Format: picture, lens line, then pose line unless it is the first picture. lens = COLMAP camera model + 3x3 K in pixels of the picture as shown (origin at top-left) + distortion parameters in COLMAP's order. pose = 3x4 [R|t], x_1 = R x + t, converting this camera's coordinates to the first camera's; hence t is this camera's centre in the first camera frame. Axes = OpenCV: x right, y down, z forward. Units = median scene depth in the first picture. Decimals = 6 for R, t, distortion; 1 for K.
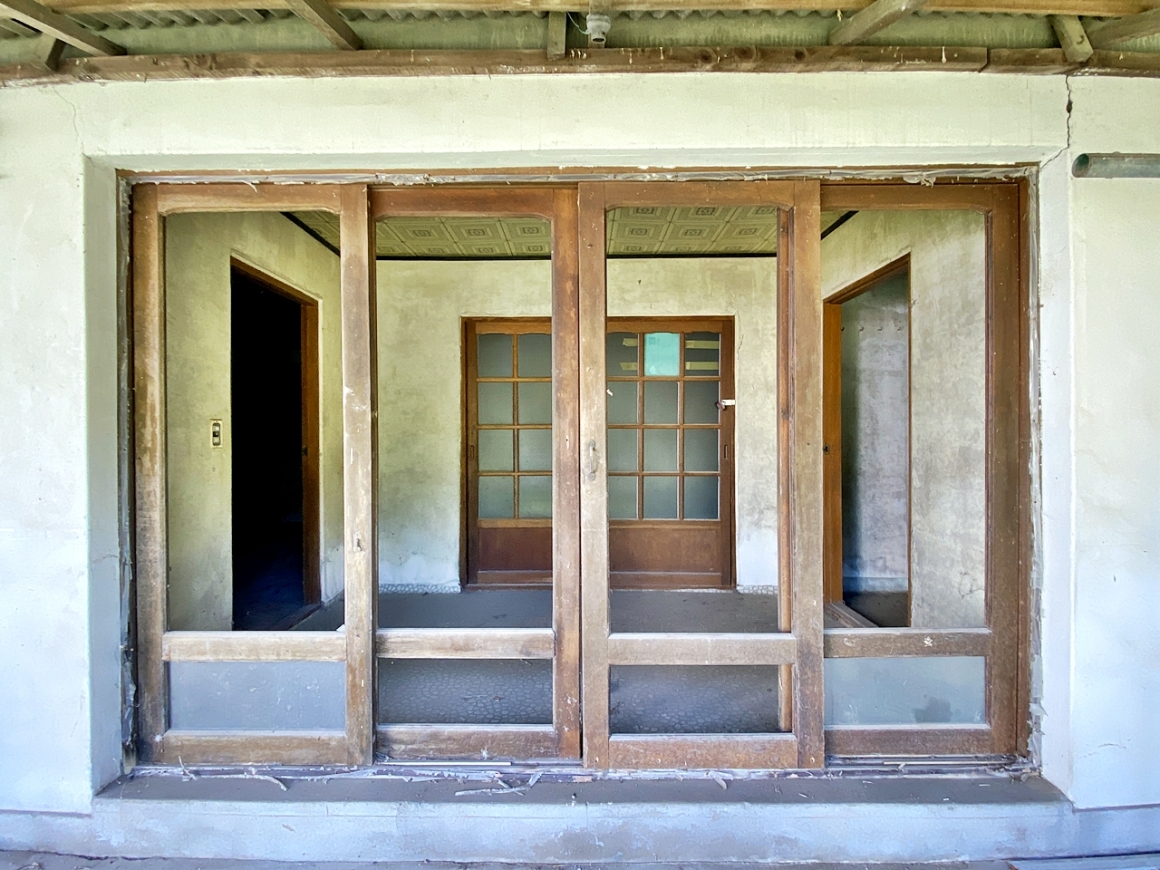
lens RADIAL K [[557.0, 0, 580.0], [0, 557.0, 435.0], [0, 0, 1]] dist [0.051946, -0.036466]
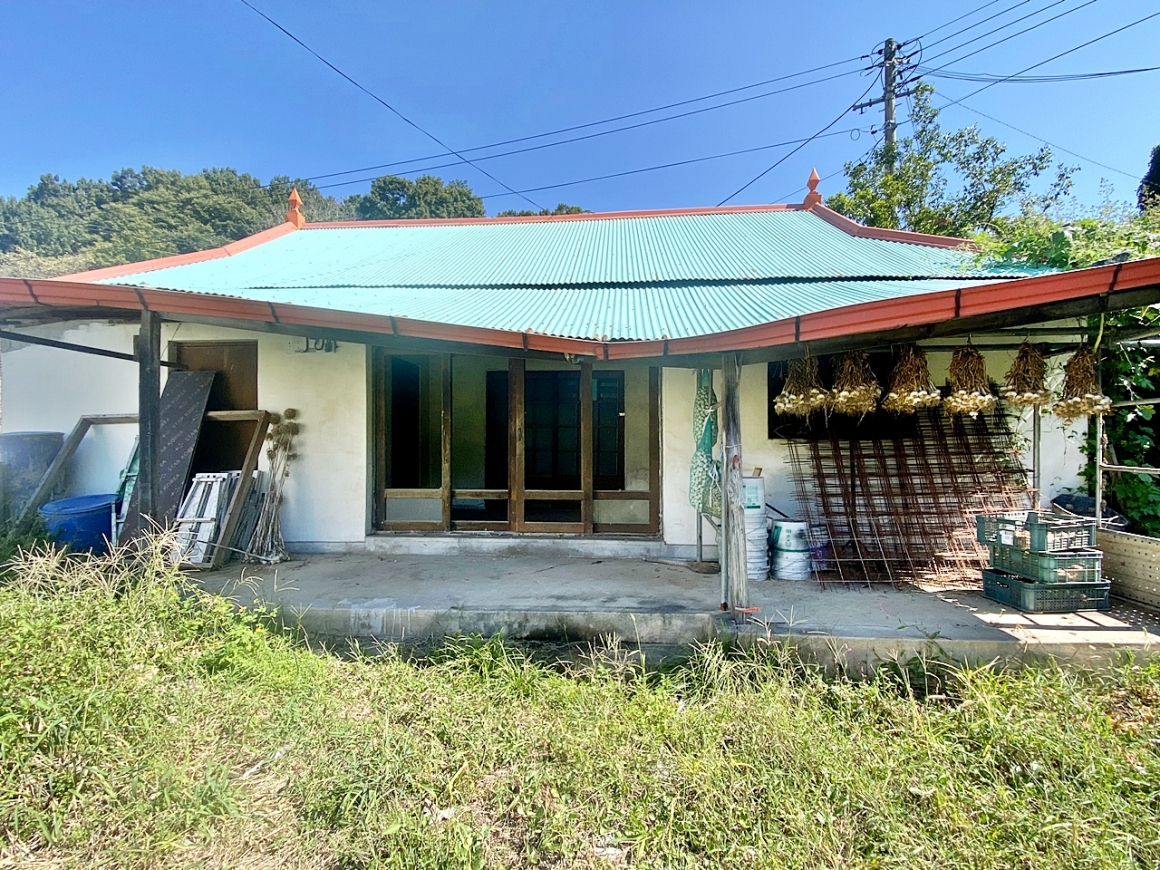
lens RADIAL K [[557.0, 0, 580.0], [0, 557.0, 435.0], [0, 0, 1]] dist [0.051946, -0.036466]
pose [[0.997228, 0.007693, -0.074007, 0.585177], [-0.008537, 0.999902, -0.011090, 0.080878], [0.073914, 0.011691, 0.997196, -2.073290]]
